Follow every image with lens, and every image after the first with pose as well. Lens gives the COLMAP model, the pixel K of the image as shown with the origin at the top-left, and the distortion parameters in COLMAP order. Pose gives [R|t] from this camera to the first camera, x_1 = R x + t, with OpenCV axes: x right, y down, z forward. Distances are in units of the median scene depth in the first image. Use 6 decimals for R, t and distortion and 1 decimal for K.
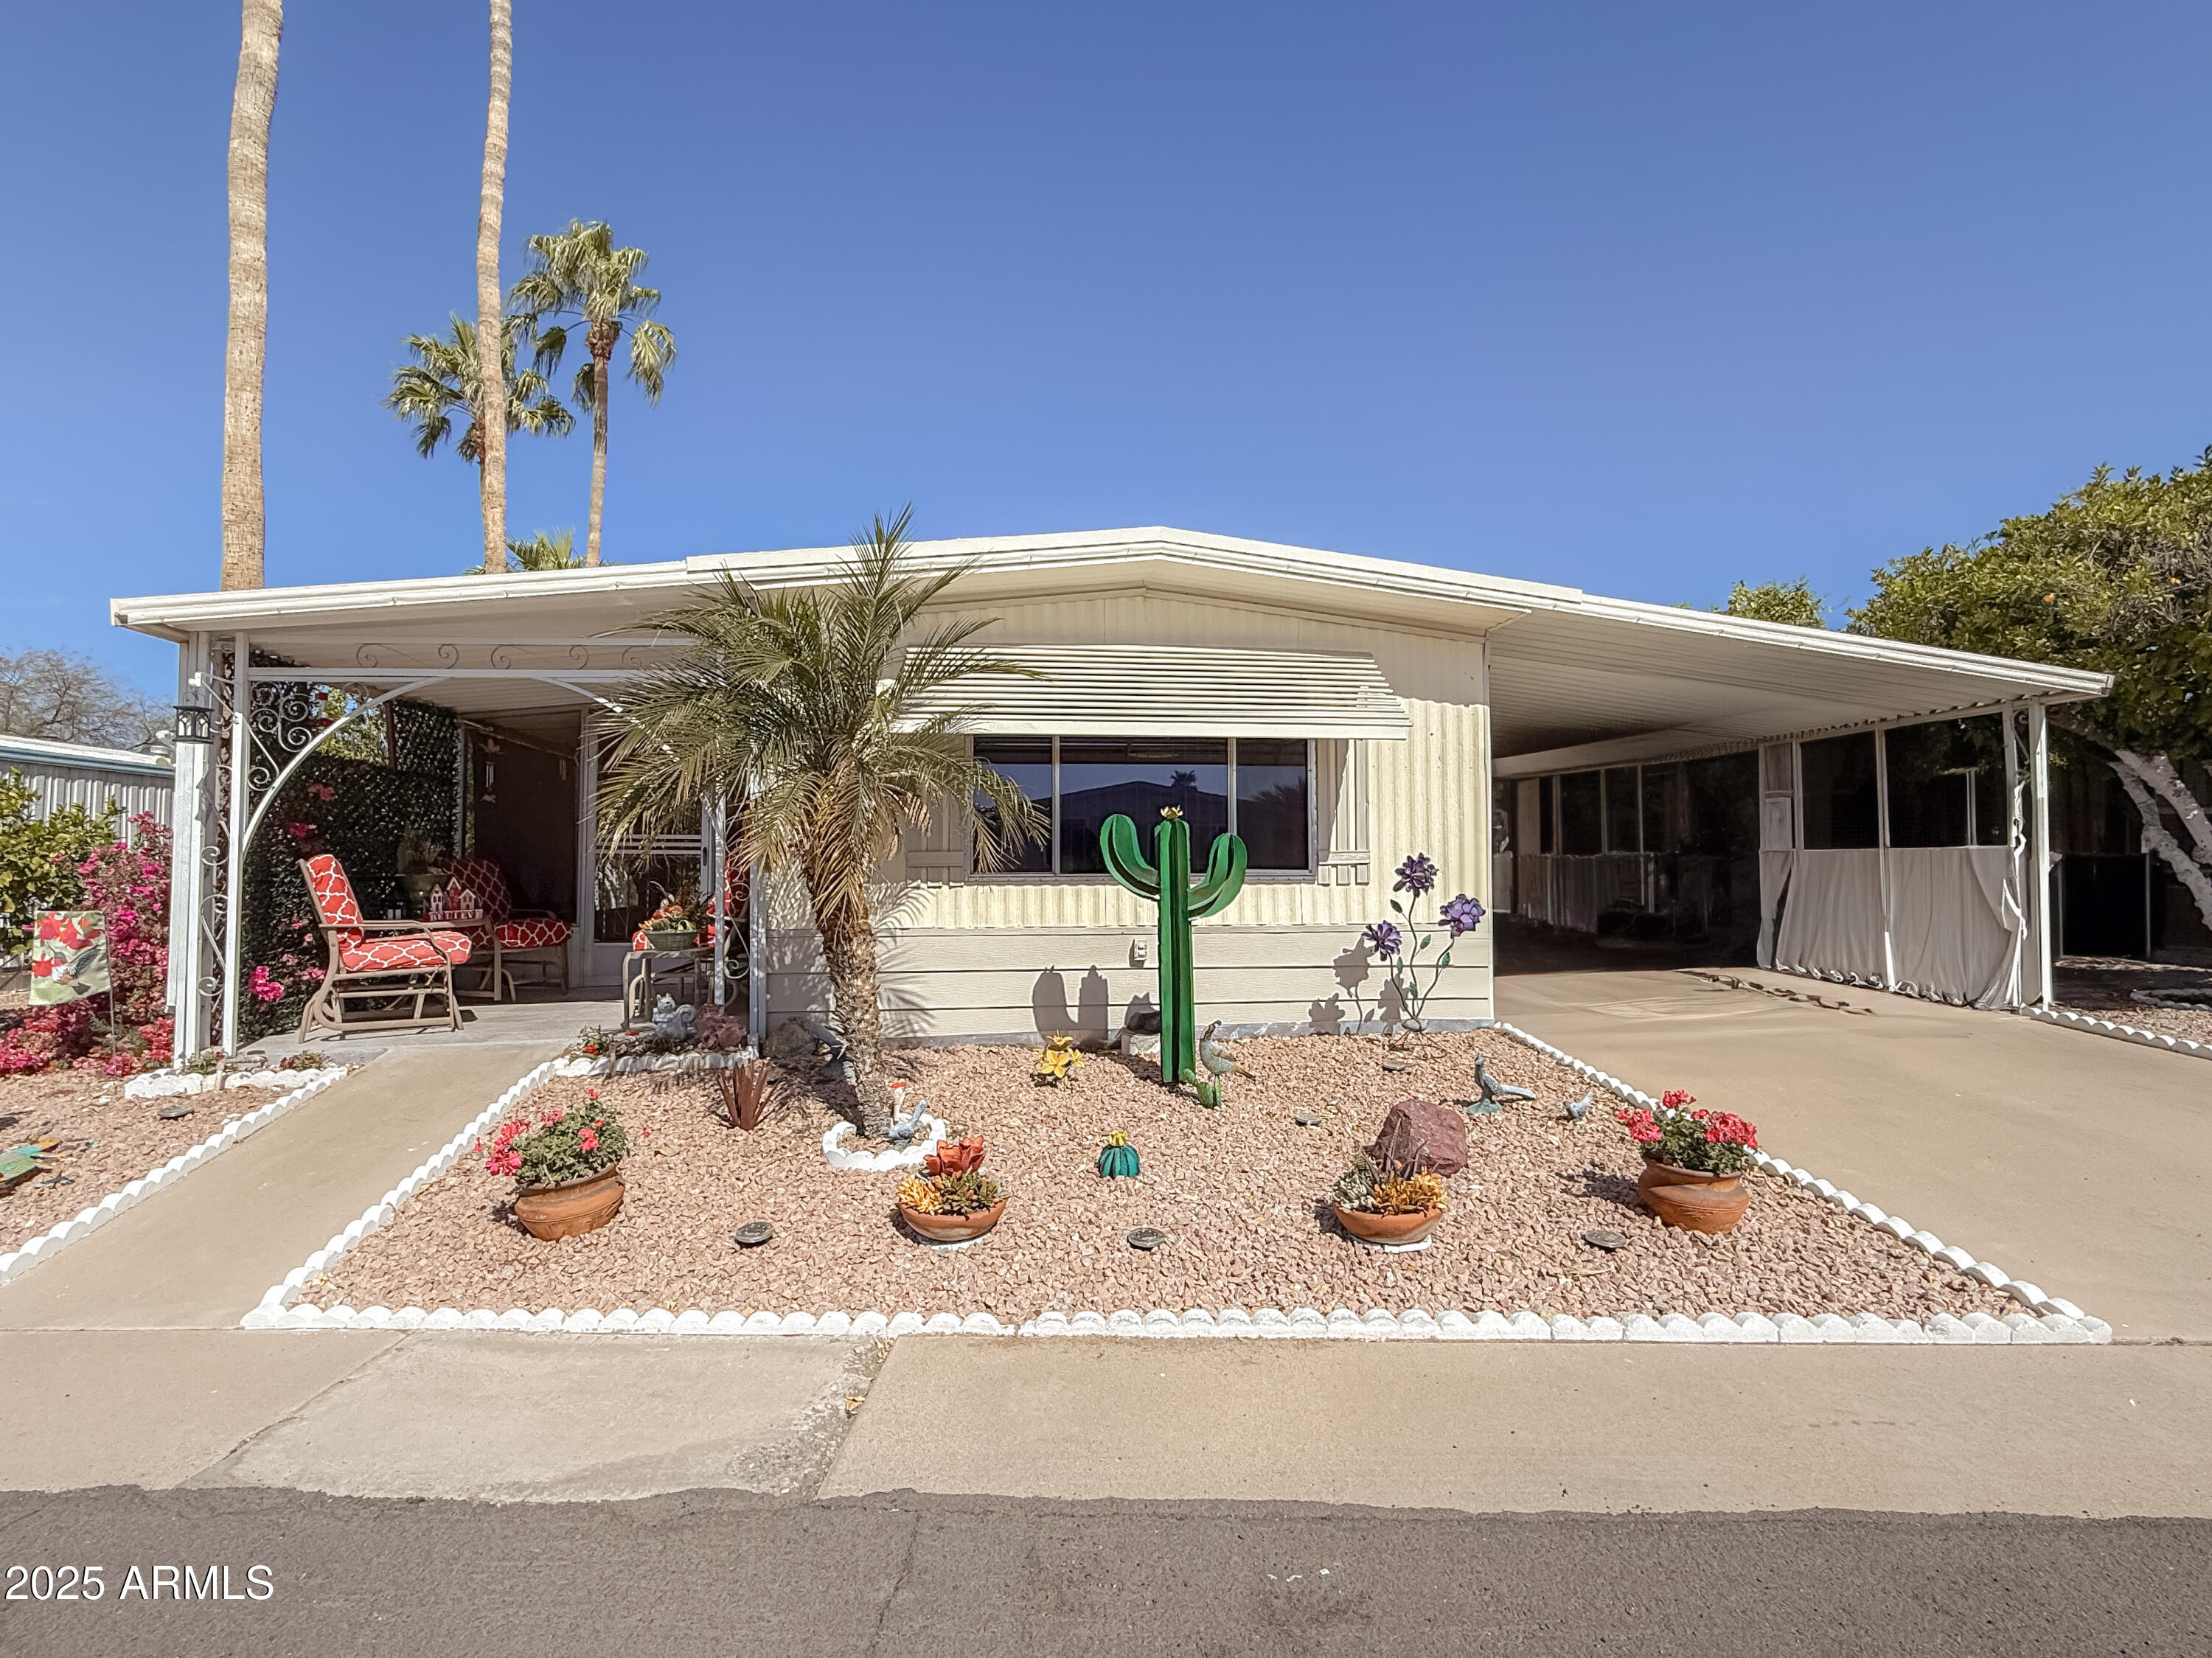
lens RADIAL K [[1028.0, 0, 1106.0], [0, 1028.0, 829.0], [0, 0, 1]] dist [-0.002006, -0.000109]
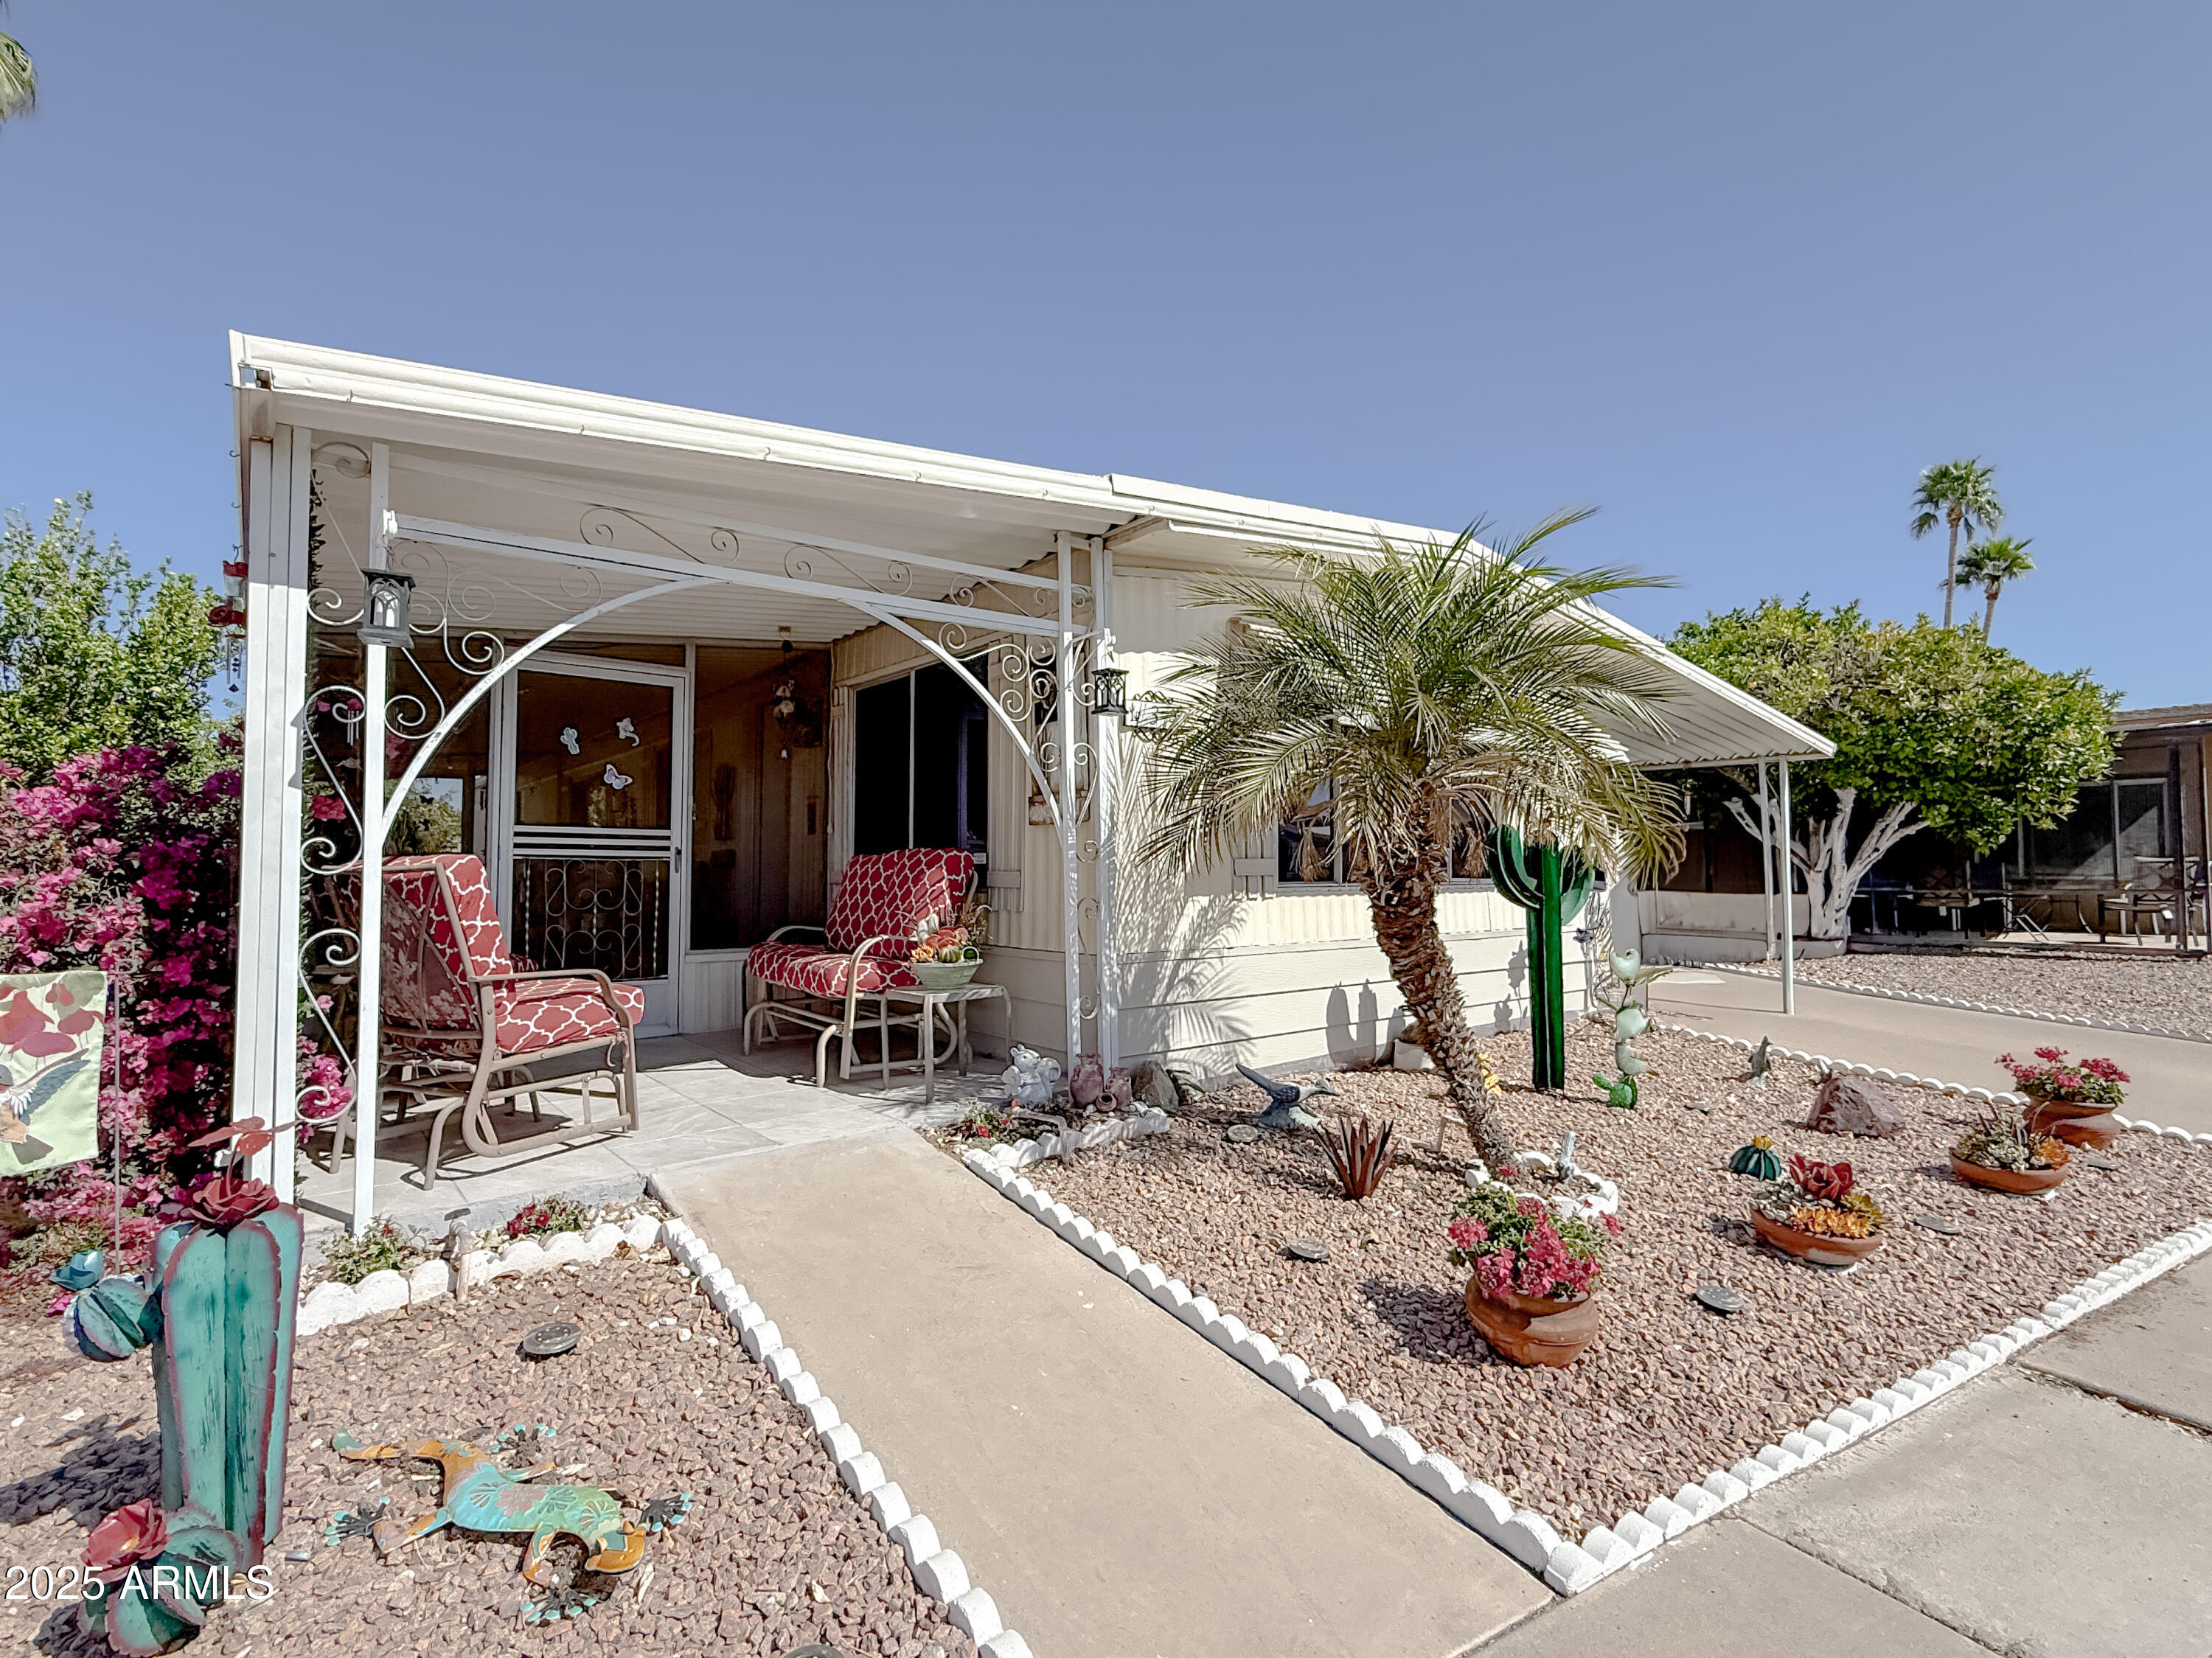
lens RADIAL K [[1043.3, 0, 1110.8], [0, 1043.3, 834.6], [0, 0, 1]] dist [0.000047, 0.001216]
pose [[0.851797, 0.020415, 0.523474, -0.761827], [-0.022032, 0.999752, -0.003139, 0.006787], [-0.523408, -0.008859, 0.852036, 0.311003]]
